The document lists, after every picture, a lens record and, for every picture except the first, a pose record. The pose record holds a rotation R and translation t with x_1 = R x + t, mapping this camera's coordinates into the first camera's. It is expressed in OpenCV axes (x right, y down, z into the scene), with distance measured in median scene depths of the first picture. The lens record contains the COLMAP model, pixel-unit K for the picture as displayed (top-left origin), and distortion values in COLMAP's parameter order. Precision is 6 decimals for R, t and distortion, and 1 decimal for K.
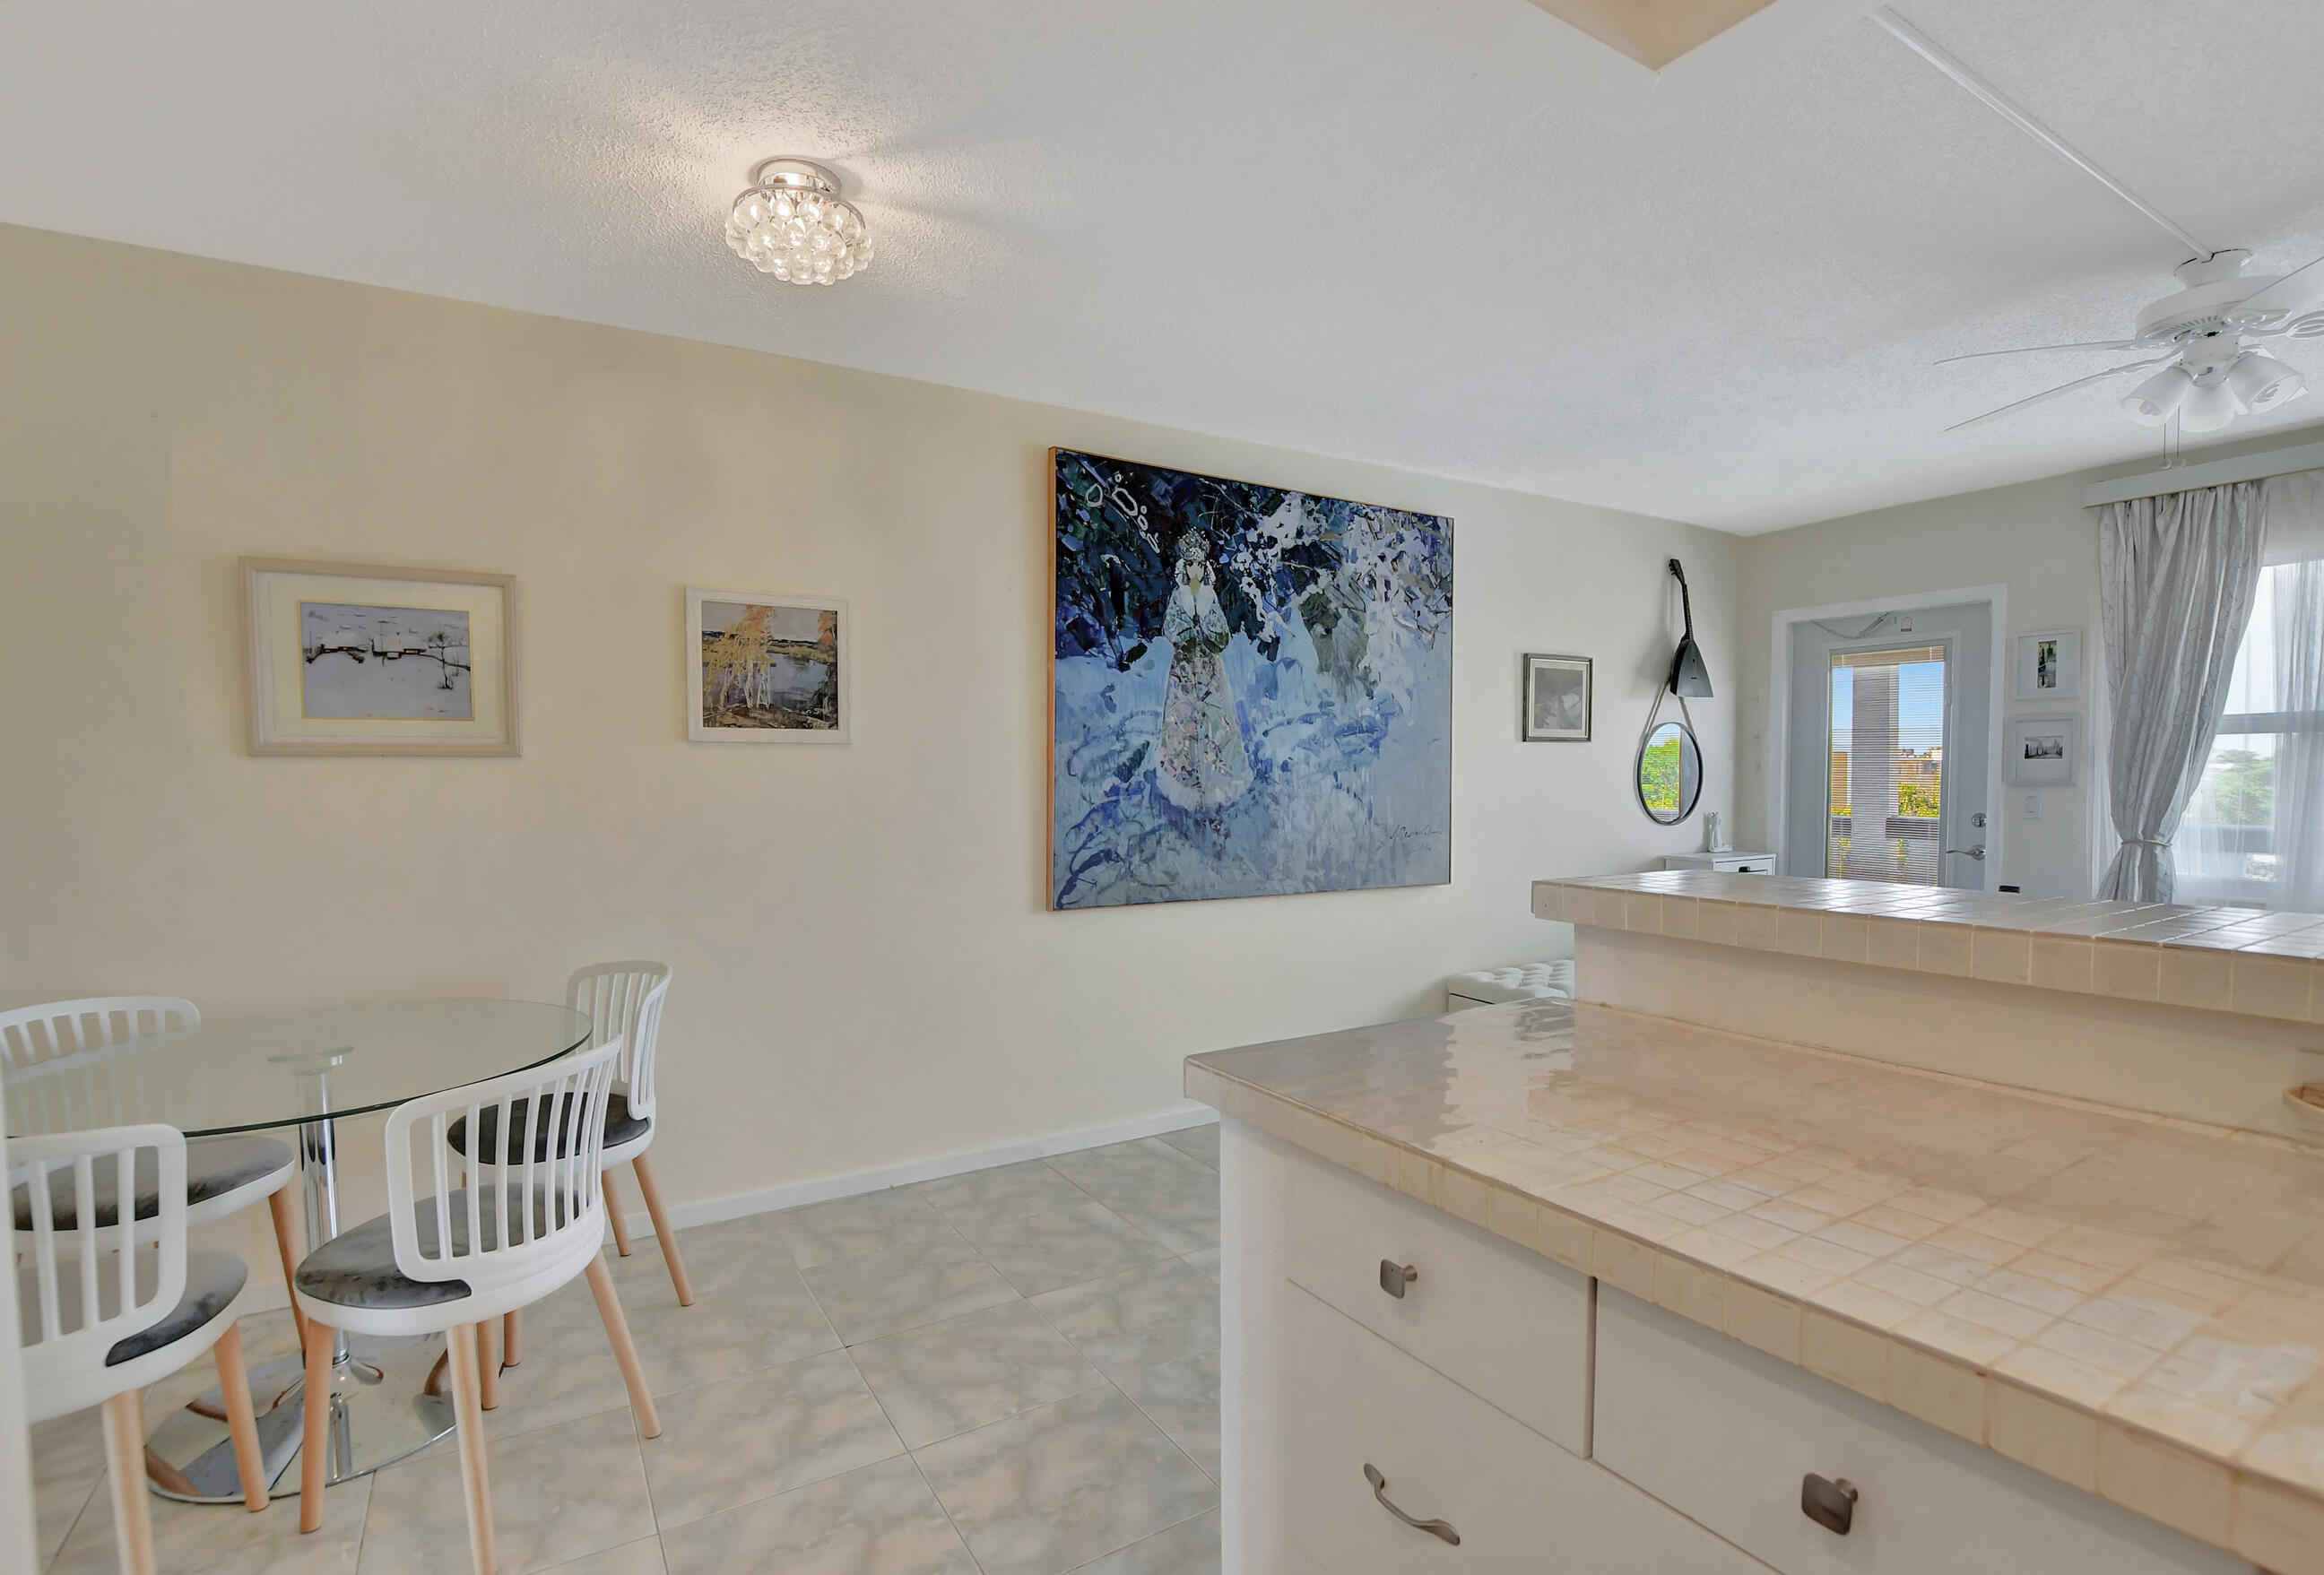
lens RADIAL K [[1091.3, 0, 1156.3], [0, 1091.3, 821.6], [0, 0, 1]] dist [-0.018409, 0.000106]
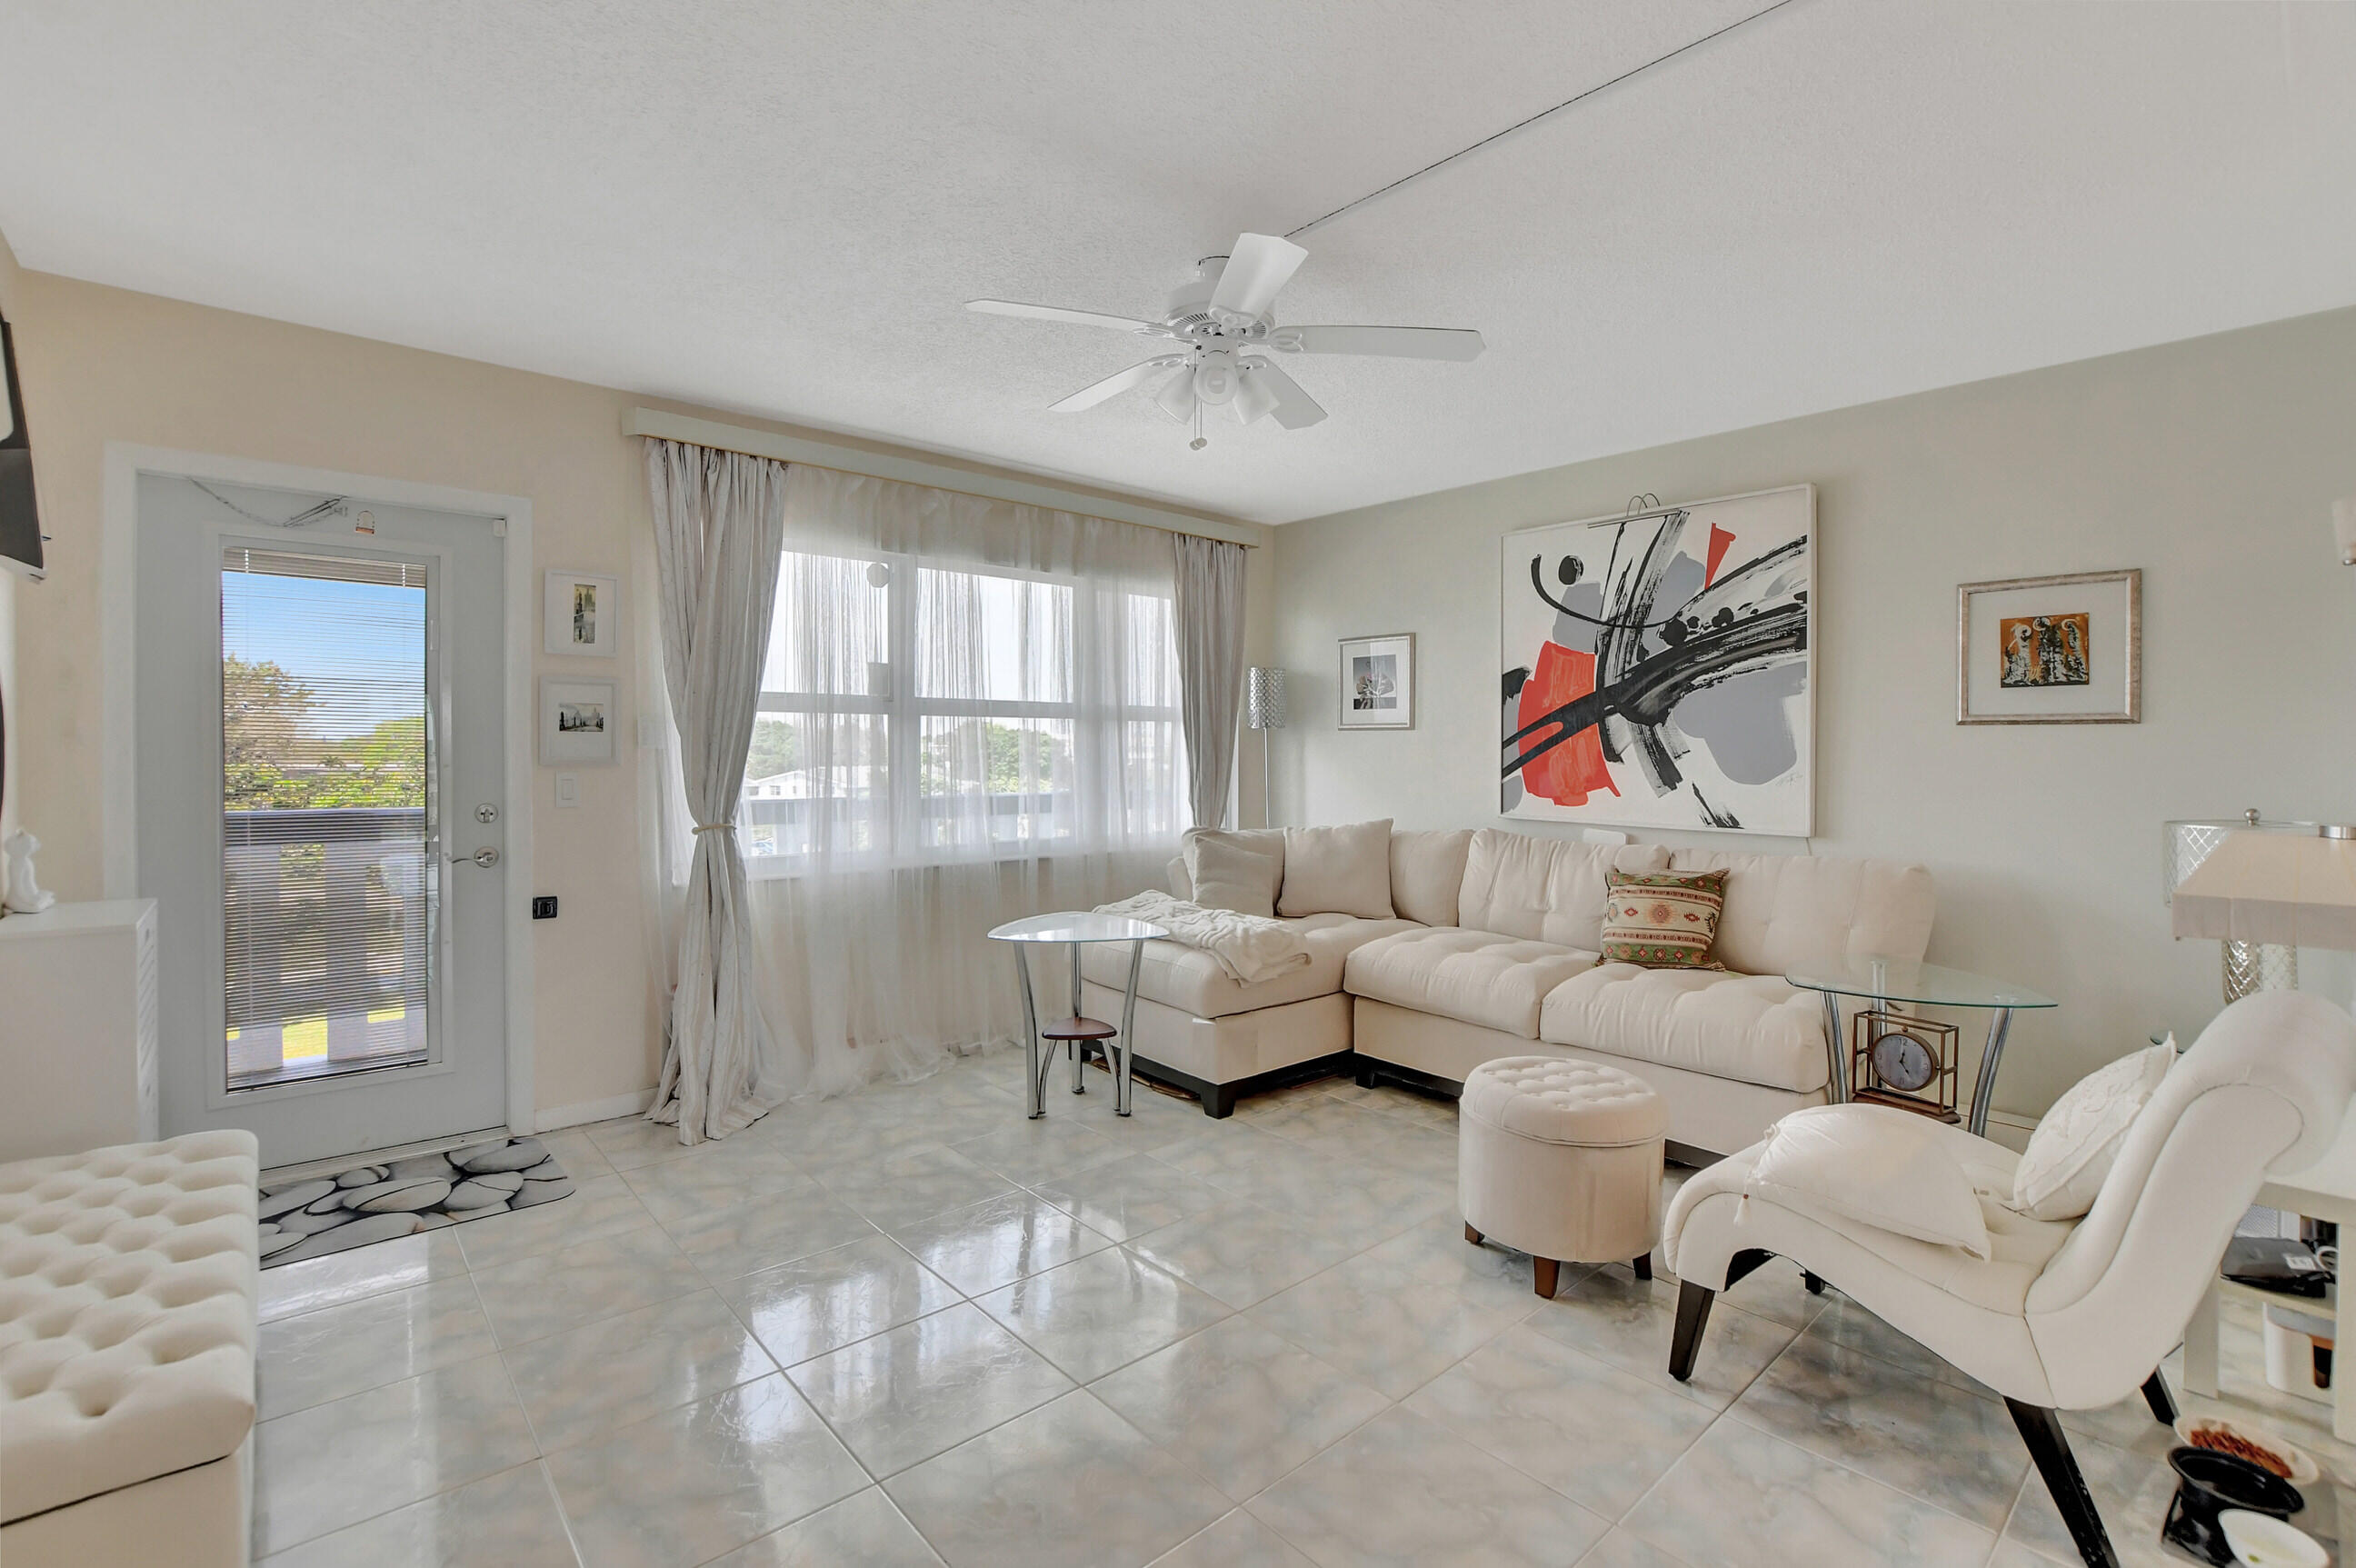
lens RADIAL K [[1066.3, 0, 1157.7], [0, 1066.3, 747.5], [0, 0, 1]] dist [-0.026359, 0.000620]
pose [[-0.176859, 0.009422, 0.984191, -0.023810], [0.037568, 0.999290, -0.002815, -0.032276], [-0.983519, 0.036477, -0.177088, 0.828112]]
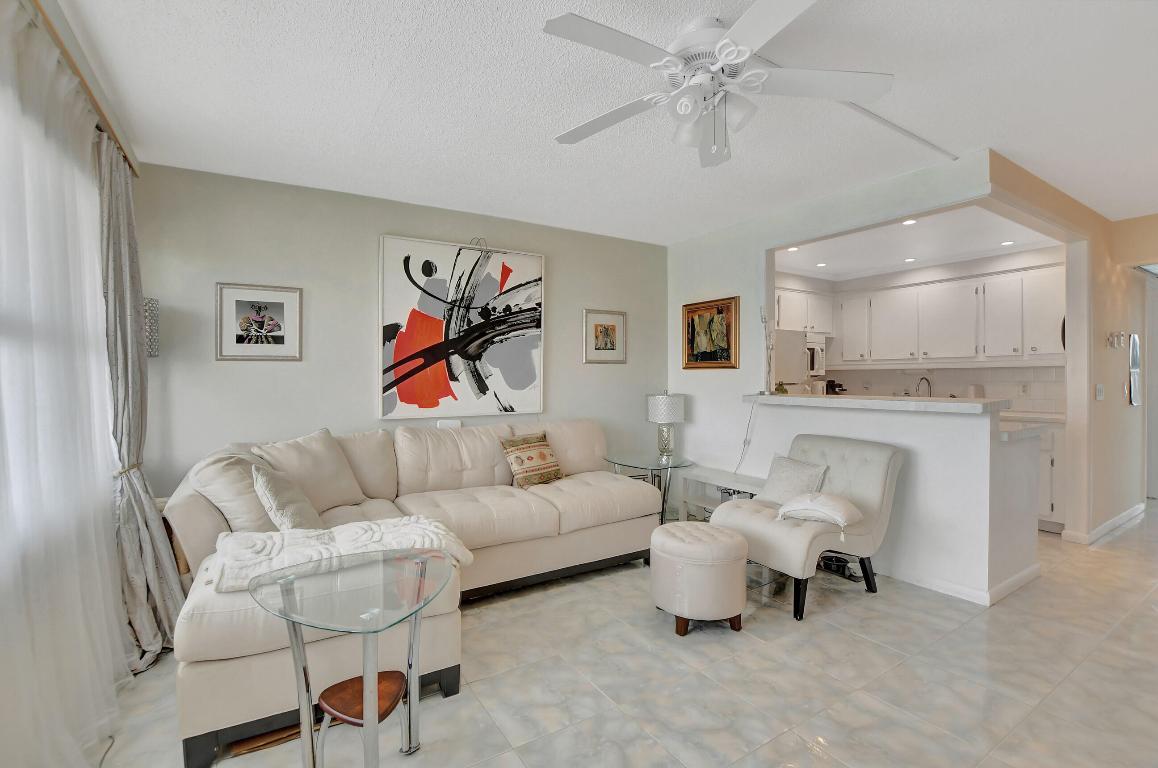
lens RADIAL K [[516.1, 0, 567.2], [0, 516.1, 381.7], [0, 0, 1]] dist [-0.025597, 0.000330]
pose [[-0.999836, 0.016205, -0.008098, 0.774265], [0.015719, 0.998259, 0.056858, -0.053132], [0.009006, 0.056721, -0.998349, 1.128599]]
